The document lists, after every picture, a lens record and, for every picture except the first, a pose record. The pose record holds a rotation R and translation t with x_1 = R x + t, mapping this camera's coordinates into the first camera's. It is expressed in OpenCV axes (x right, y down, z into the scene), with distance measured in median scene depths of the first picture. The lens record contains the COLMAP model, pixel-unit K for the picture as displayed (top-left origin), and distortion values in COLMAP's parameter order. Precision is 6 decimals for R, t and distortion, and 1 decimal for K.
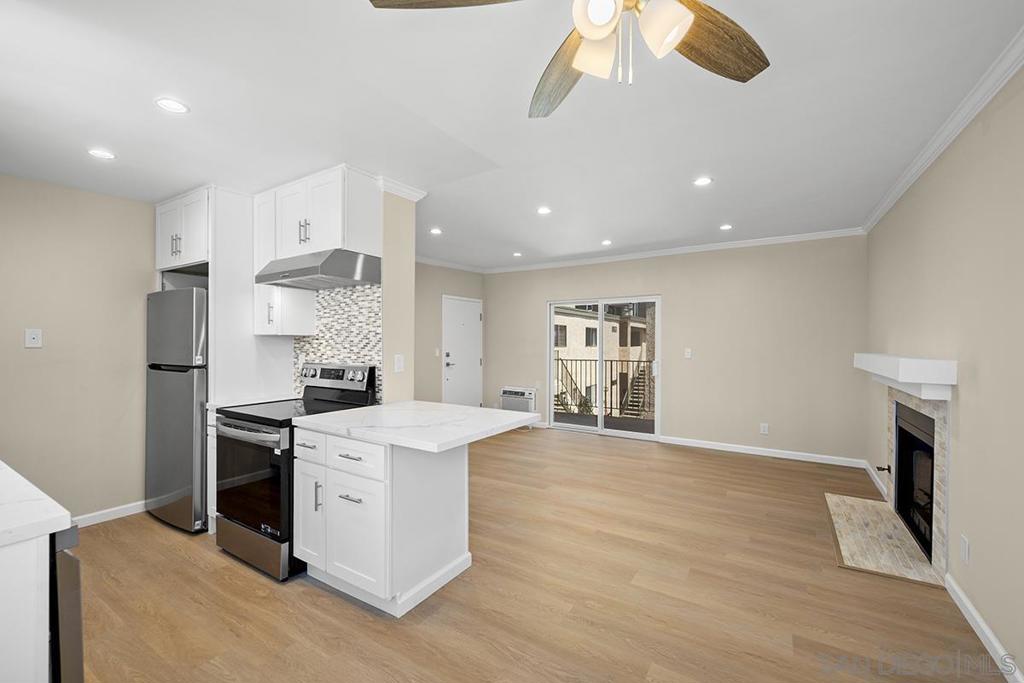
lens RADIAL K [[422.5, 0, 511.5], [0, 422.5, 344.6], [0, 0, 1]] dist [0.003378, 0.000514]
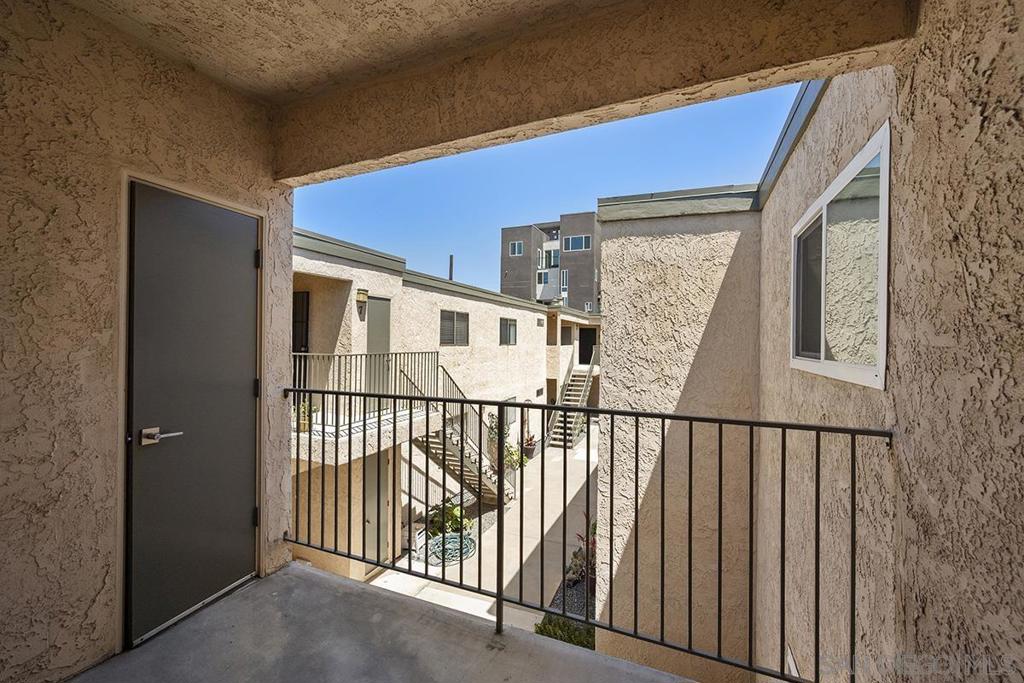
lens RADIAL K [[412.4, 0, 511.3], [0, 412.4, 343.6], [0, 0, 1]] dist [0.004242, 0.000188]
pose [[0.986982, 0.004712, 0.160759, 0.489621], [-0.005001, 0.999987, 0.001397, 0.007188], [-0.160750, -0.002183, 0.986993, 1.856476]]
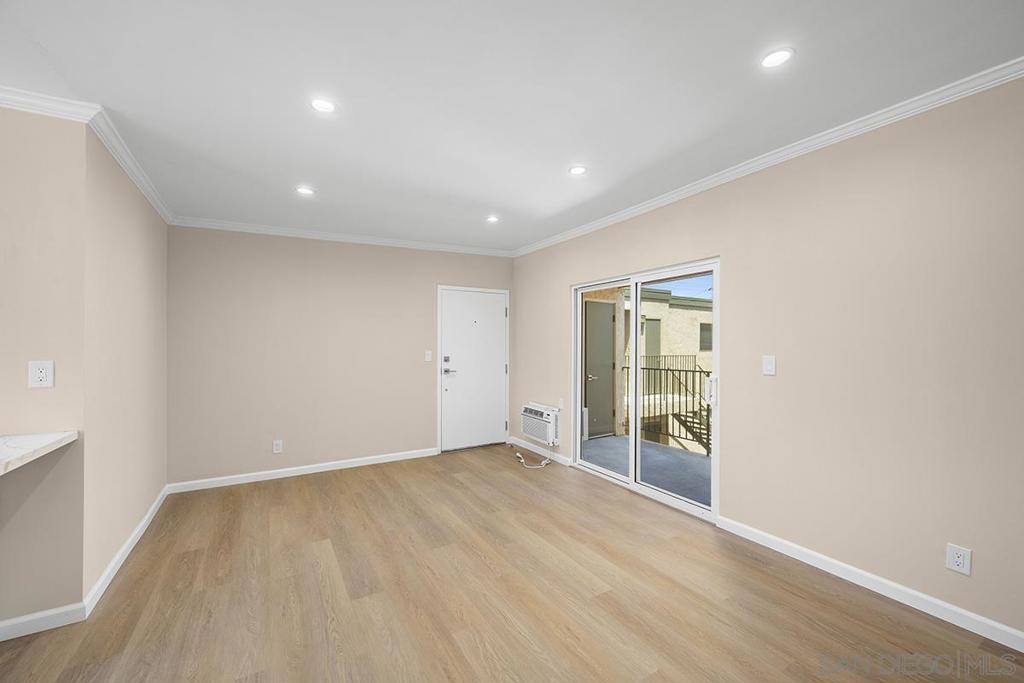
lens RADIAL K [[403.8, 0, 511.9], [0, 403.8, 343.7], [0, 0, 1]] dist [0.000566, 0.000025]
pose [[0.892256, -0.000076, -0.451530, 0.601699], [-0.004525, 0.999948, -0.009110, 0.001262], [0.451507, 0.010171, 0.892209, 0.712456]]
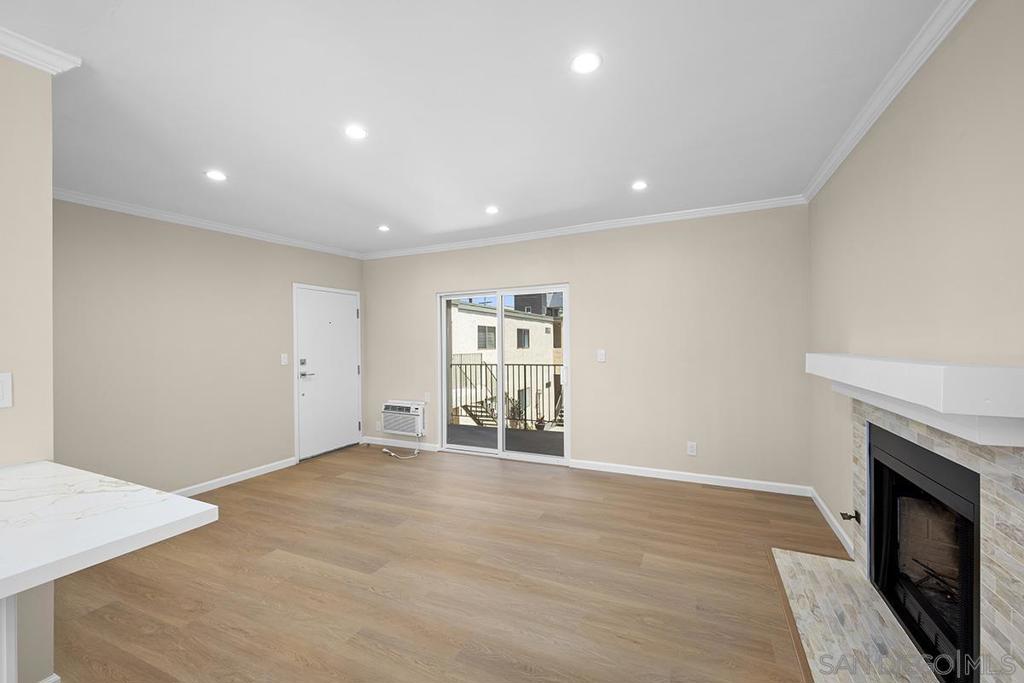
lens RADIAL K [[412.4, 0, 511.3], [0, 412.4, 343.6], [0, 0, 1]] dist [0.004242, 0.000188]
pose [[0.991716, -0.012642, 0.127825, 0.247423], [0.013653, 0.999882, -0.007036, 0.001758], [-0.127721, 0.008723, 0.991772, 0.409800]]
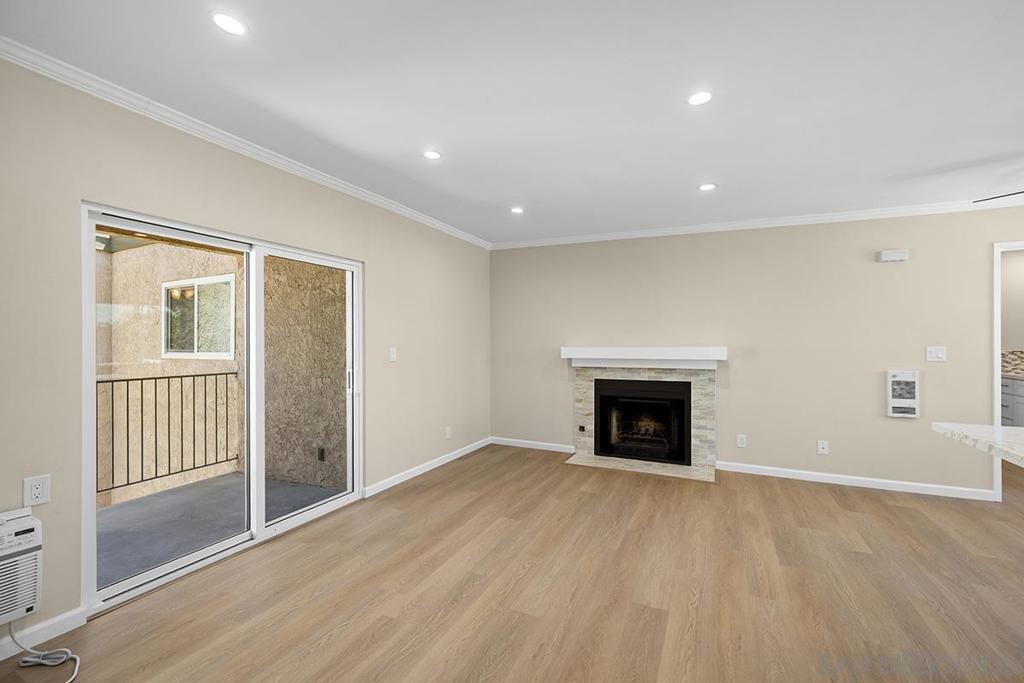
lens RADIAL K [[415.3, 0, 517.1], [0, 415.3, 342.7], [0, 0, 1]] dist [-0.000034, -0.000147]
pose [[-0.110996, -0.001984, 0.993819, -0.491966], [0.008726, 0.999958, 0.002971, 0.001654], [-0.993783, 0.009001, -0.110974, 1.454020]]
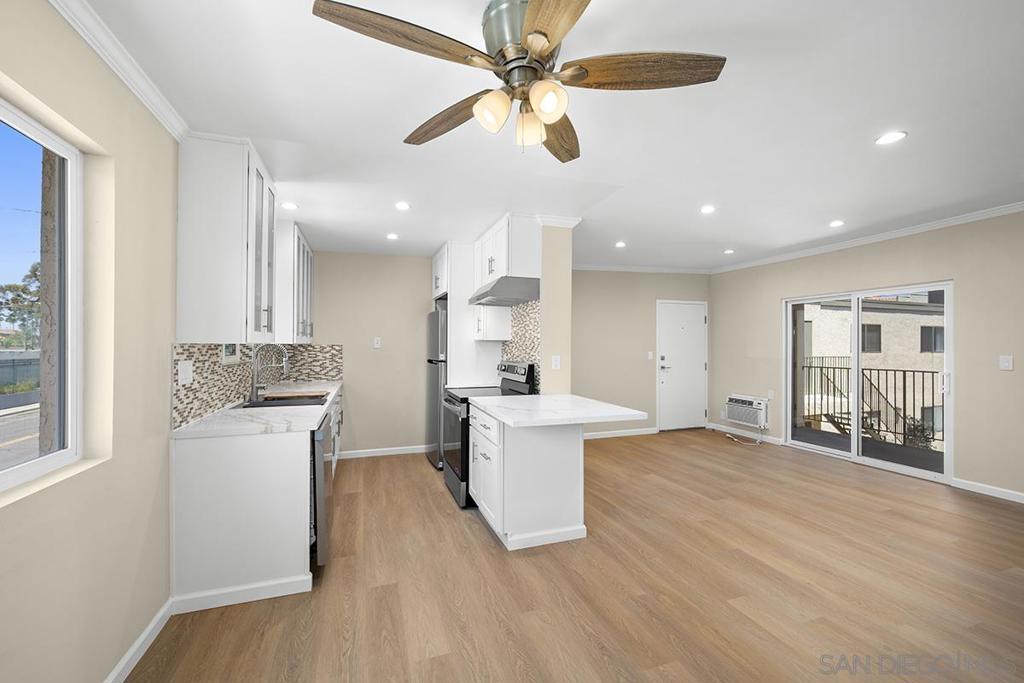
lens RADIAL K [[412.4, 0, 511.3], [0, 412.4, 343.6], [0, 0, 1]] dist [0.004242, 0.000188]
pose [[0.788281, -0.001962, -0.615313, 0.337441], [-0.005346, 0.999935, -0.010037, 0.001973], [0.615292, 0.011201, 0.788219, -0.020256]]
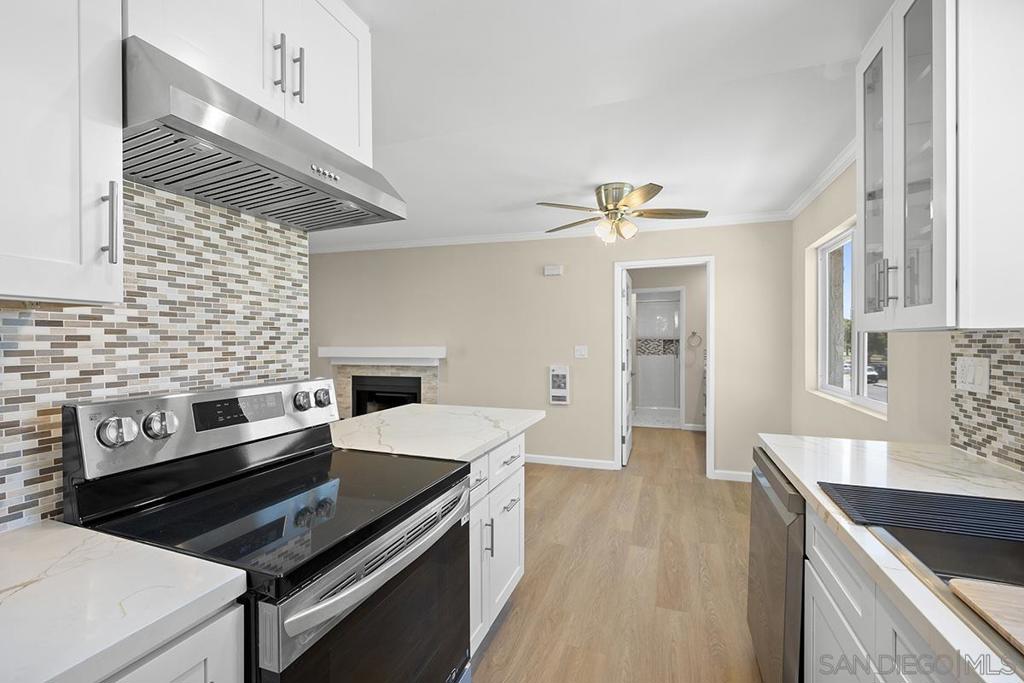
lens RADIAL K [[422.5, 0, 511.5], [0, 422.5, 344.6], [0, 0, 1]] dist [0.003378, 0.000514]
pose [[-0.202985, -0.009626, 0.979134, -0.810031], [0.010270, 0.999876, 0.011958, 0.001694], [-0.979128, 0.012483, -0.202861, 0.746468]]
